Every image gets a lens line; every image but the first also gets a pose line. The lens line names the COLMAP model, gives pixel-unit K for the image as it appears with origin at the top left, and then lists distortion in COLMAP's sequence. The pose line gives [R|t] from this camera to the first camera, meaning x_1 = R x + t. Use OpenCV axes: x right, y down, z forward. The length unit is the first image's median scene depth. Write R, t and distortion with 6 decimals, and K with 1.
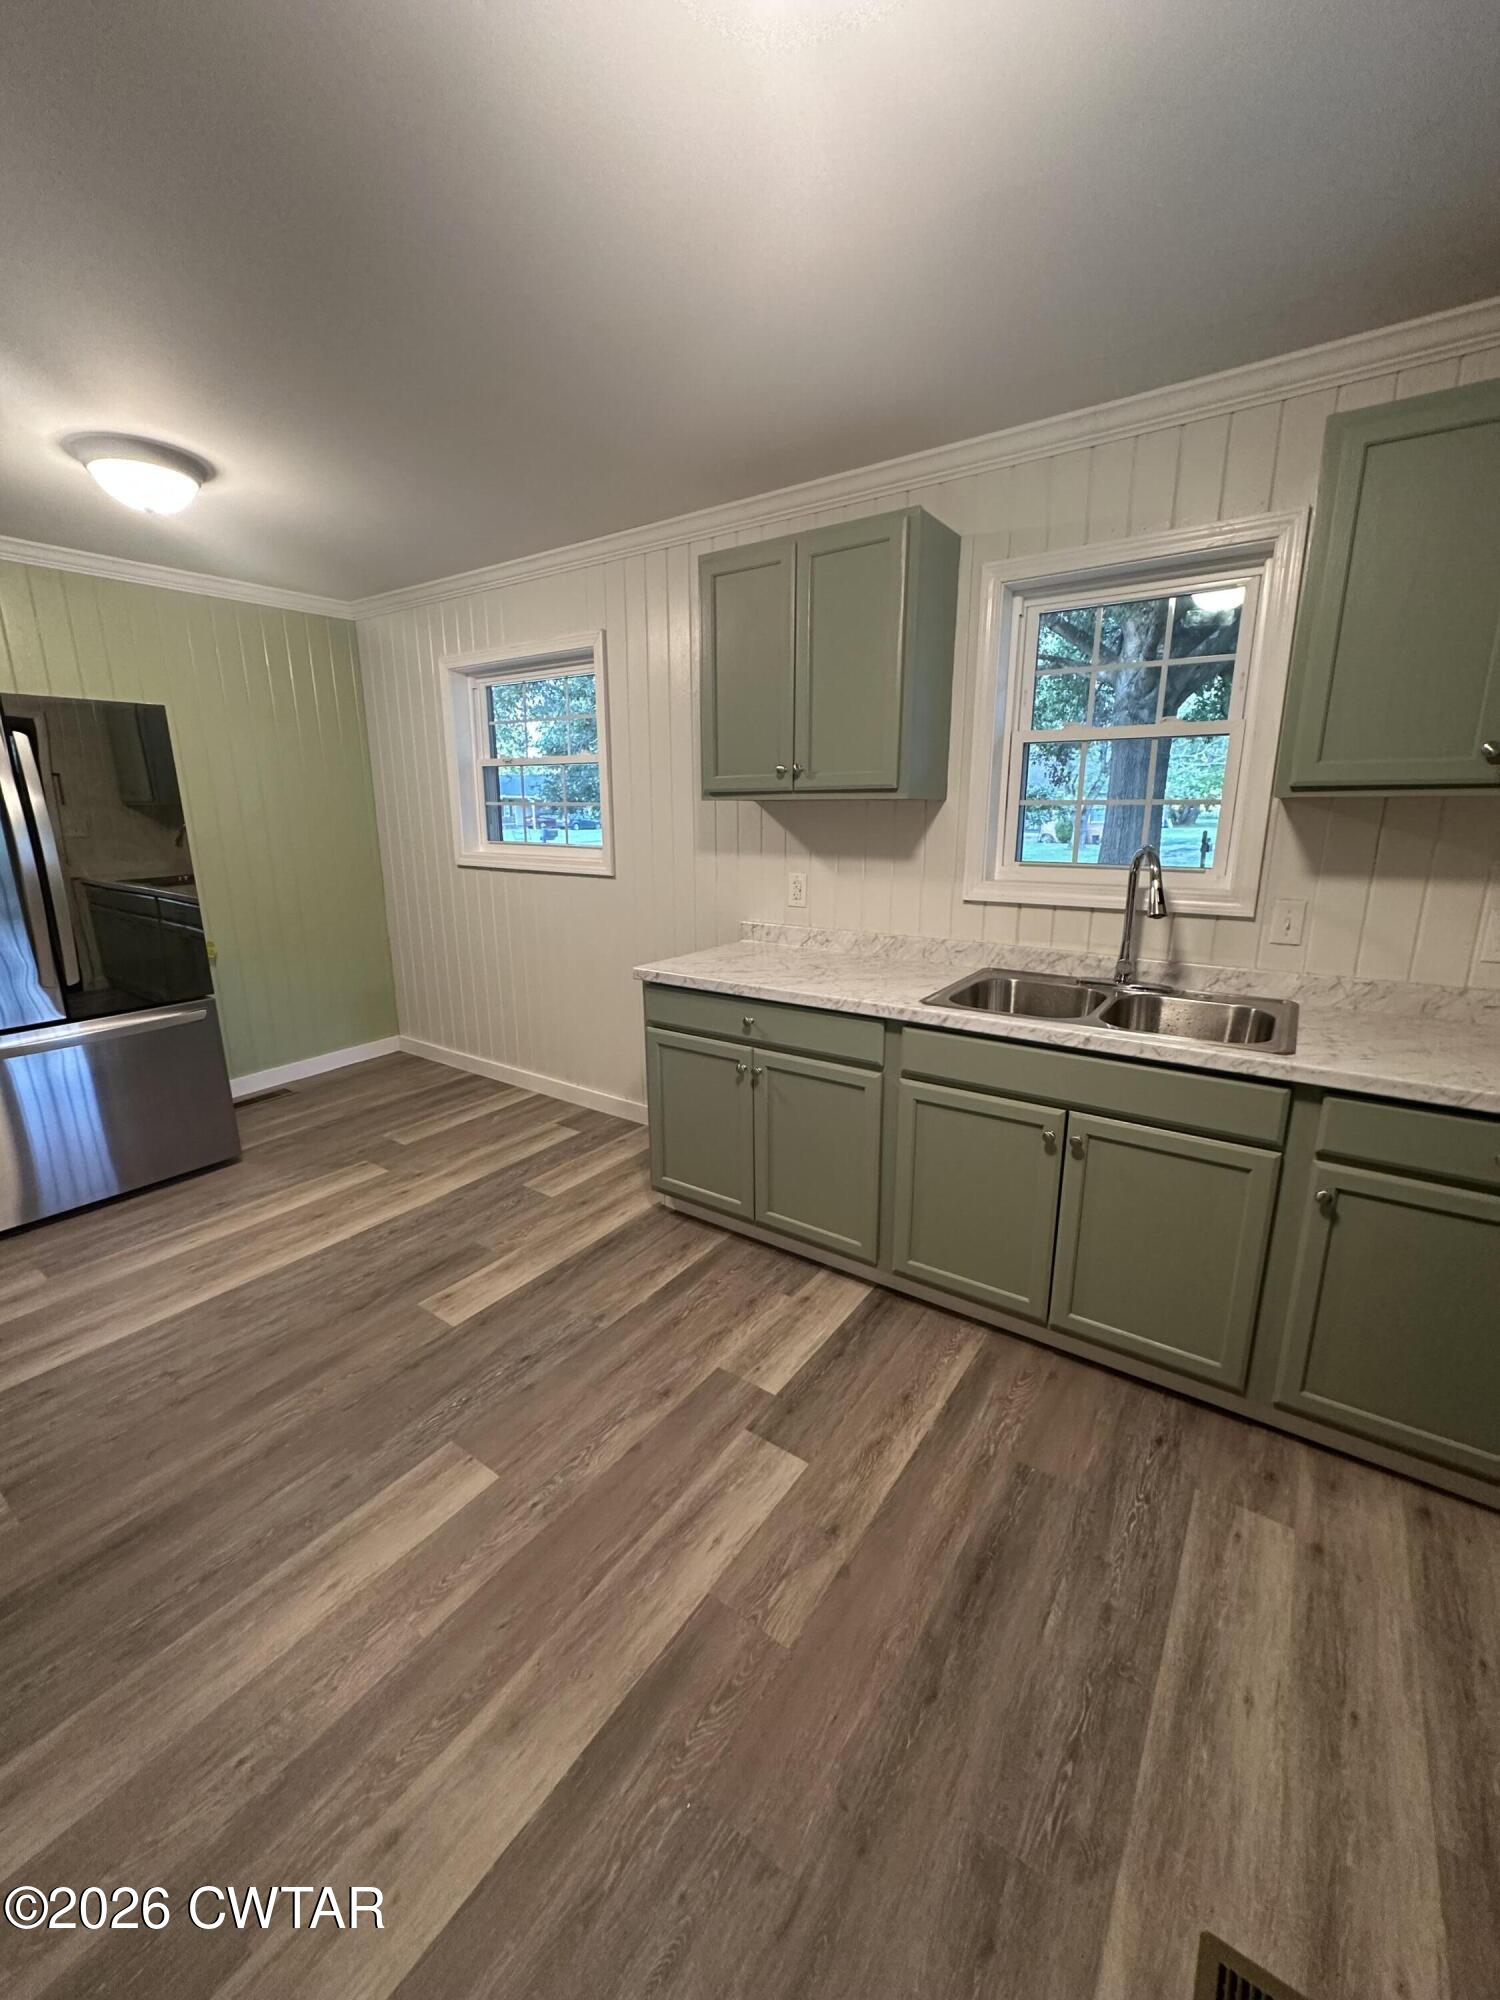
lens RADIAL K [[797.6, 0, 750.0], [0, 797.6, 1000.0], [0, 0, 1]] dist [-0.001257, 0.000302]
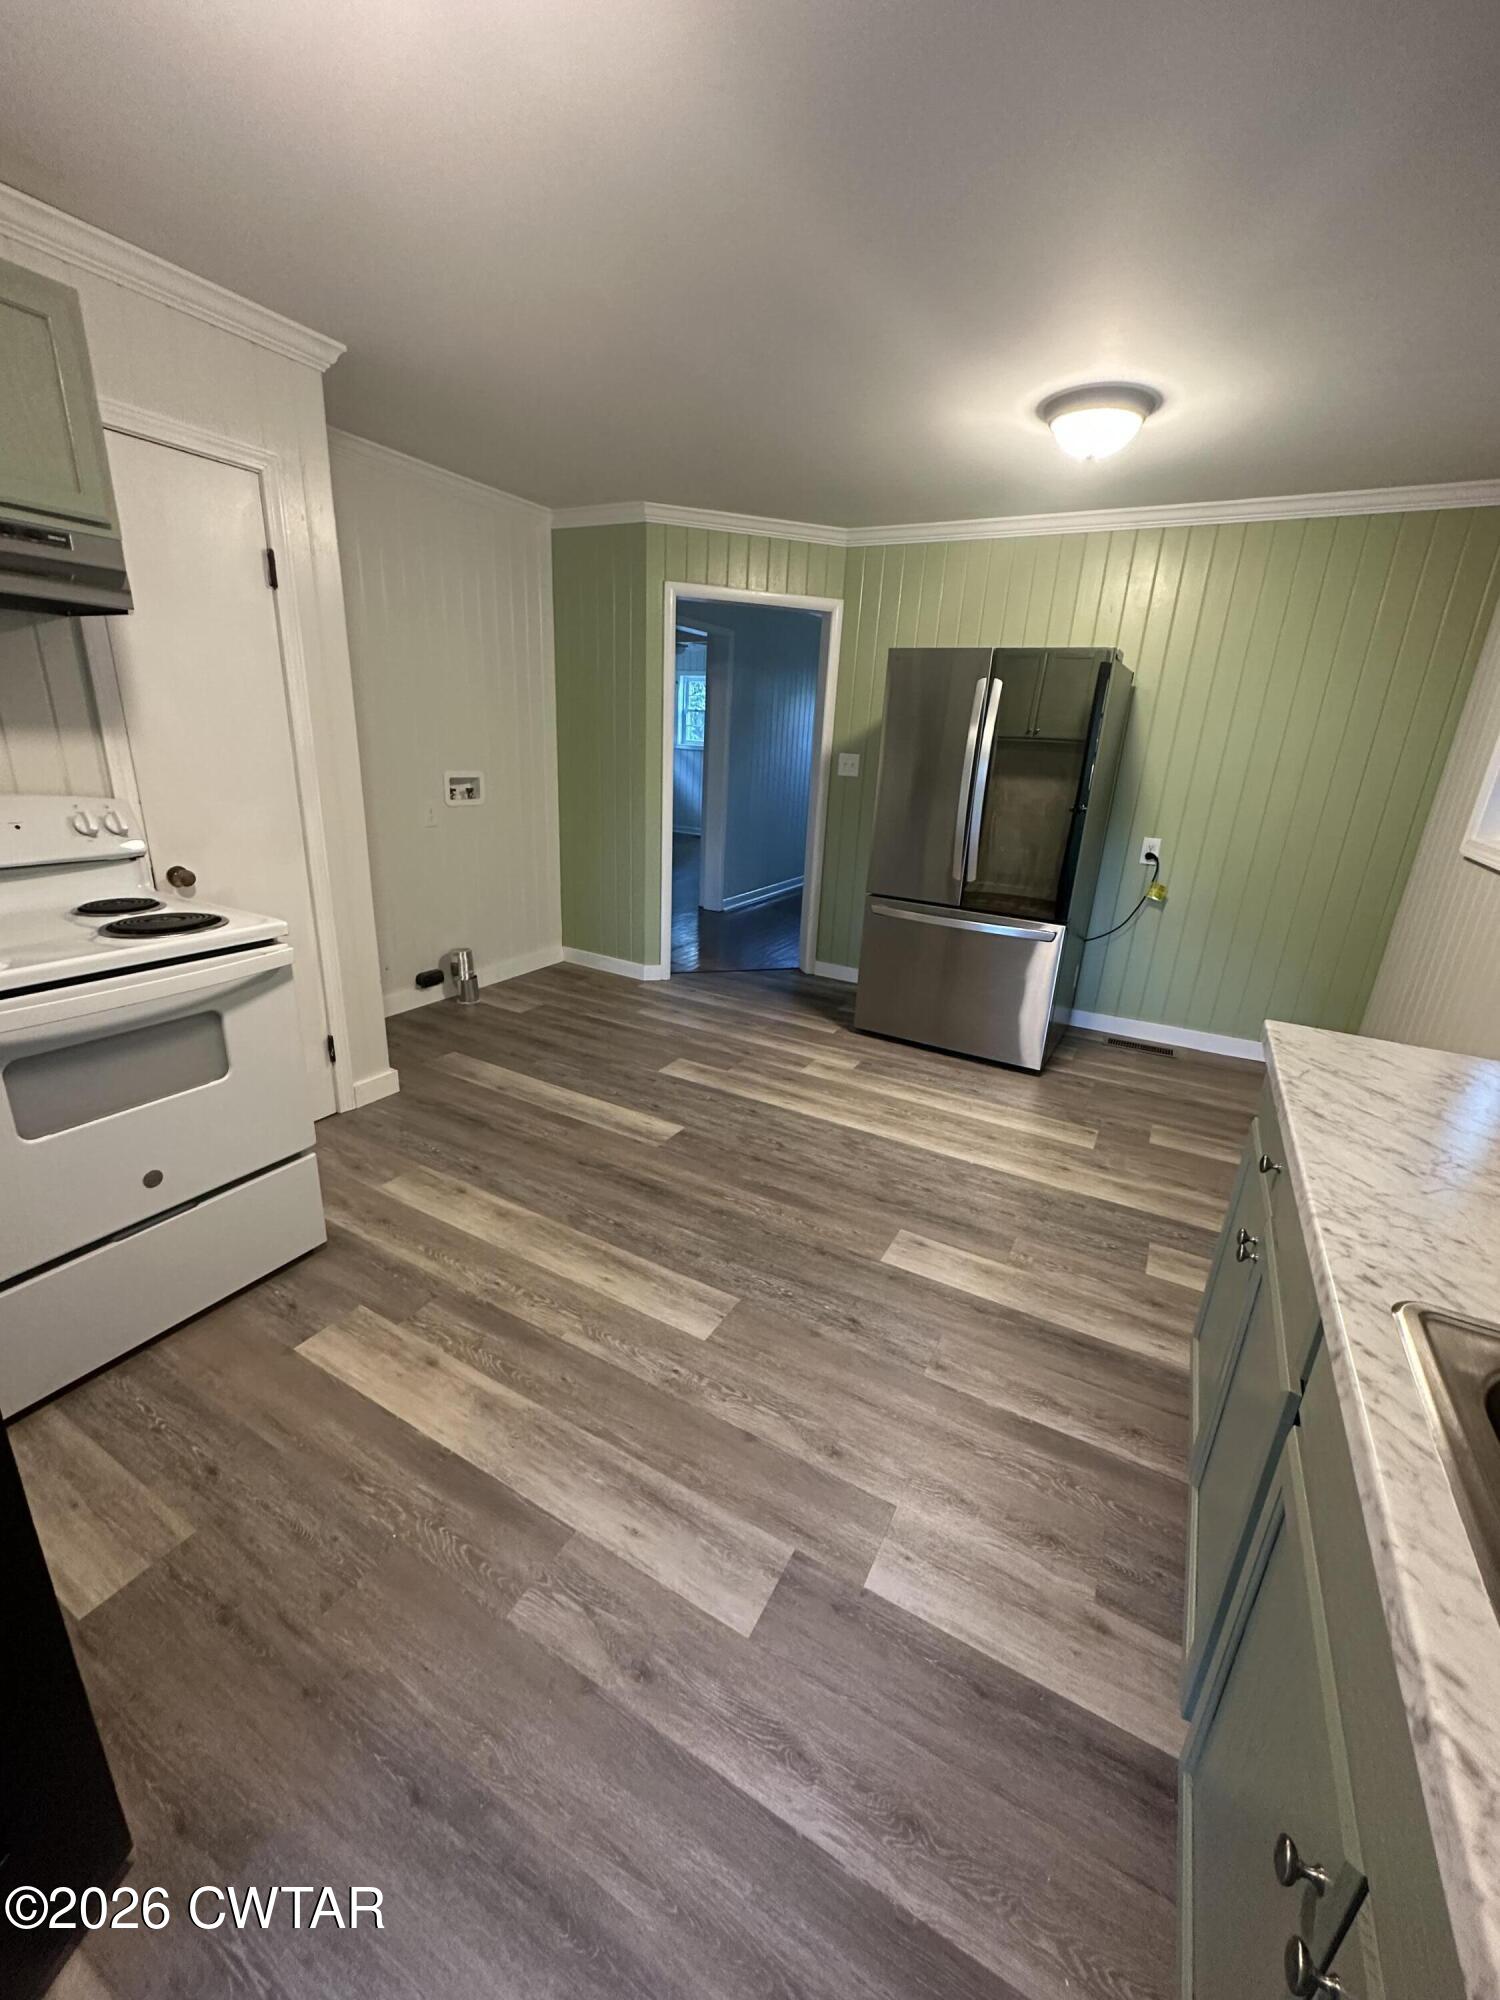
lens RADIAL K [[797.6, 0, 750.0], [0, 797.6, 1000.0], [0, 0, 1]] dist [-0.001257, 0.000302]
pose [[0.108456, 0.328549, -0.938239, 0.559241], [-0.286780, 0.914022, 0.286918, -0.168846], [0.951838, 0.237950, 0.193353, 0.699400]]
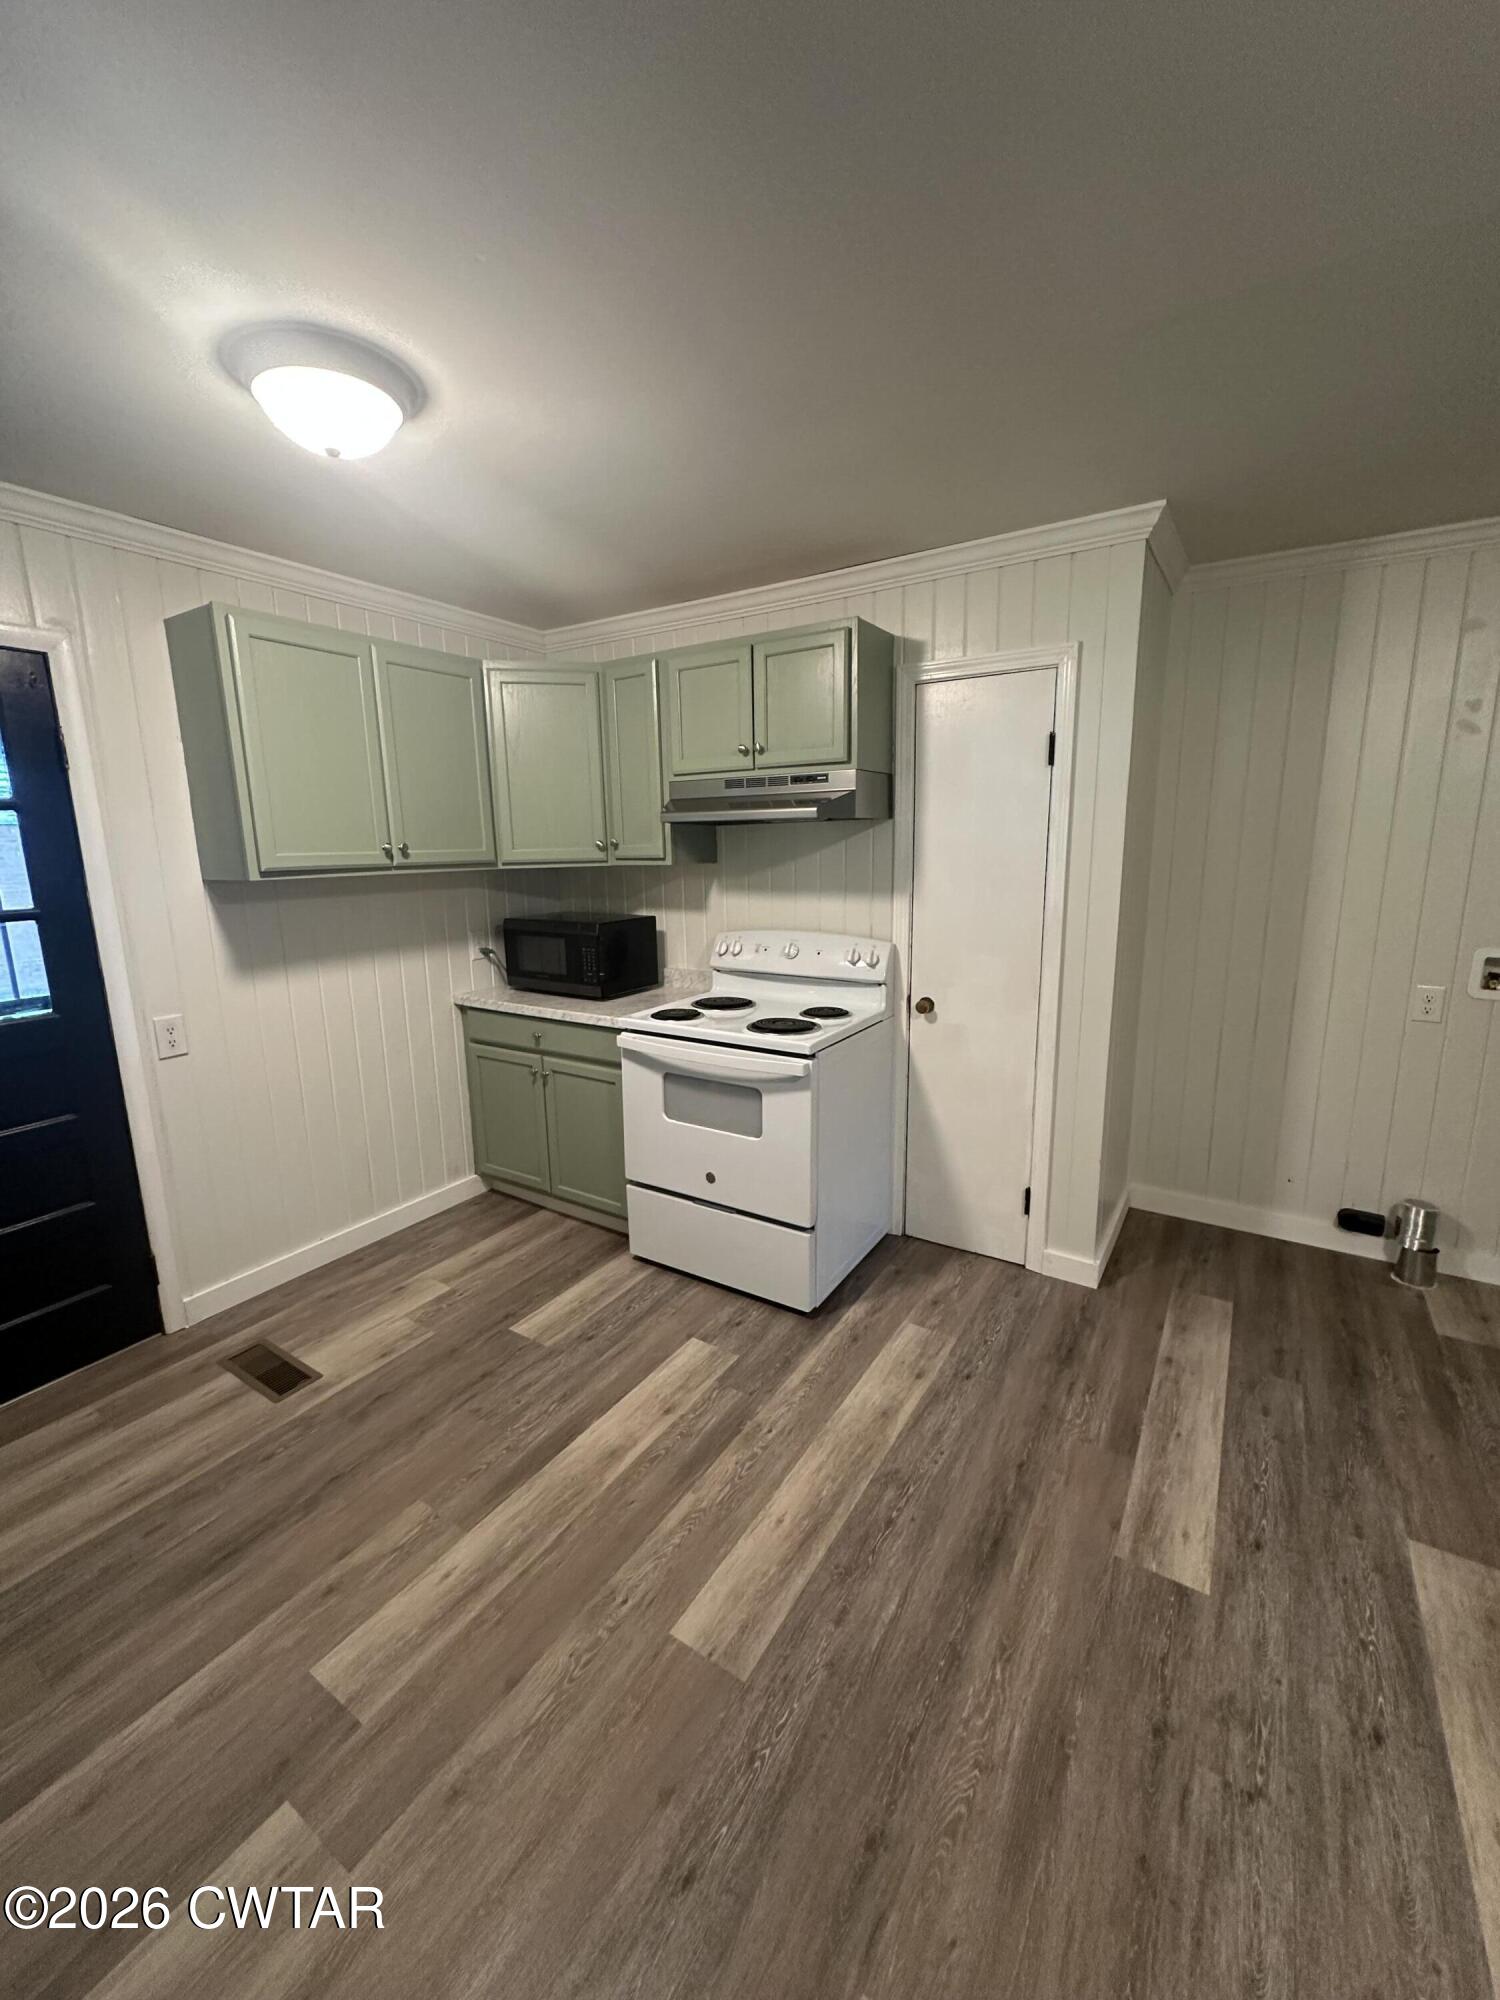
lens RADIAL K [[797.6, 0, 750.0], [0, 797.6, 1000.0], [0, 0, 1]] dist [-0.001257, 0.000302]
pose [[-0.998686, 0.028612, -0.042528, -0.370174], [0.007992, 0.906471, 0.422193, -0.409169], [0.050630, 0.421298, -0.905508, 1.452246]]
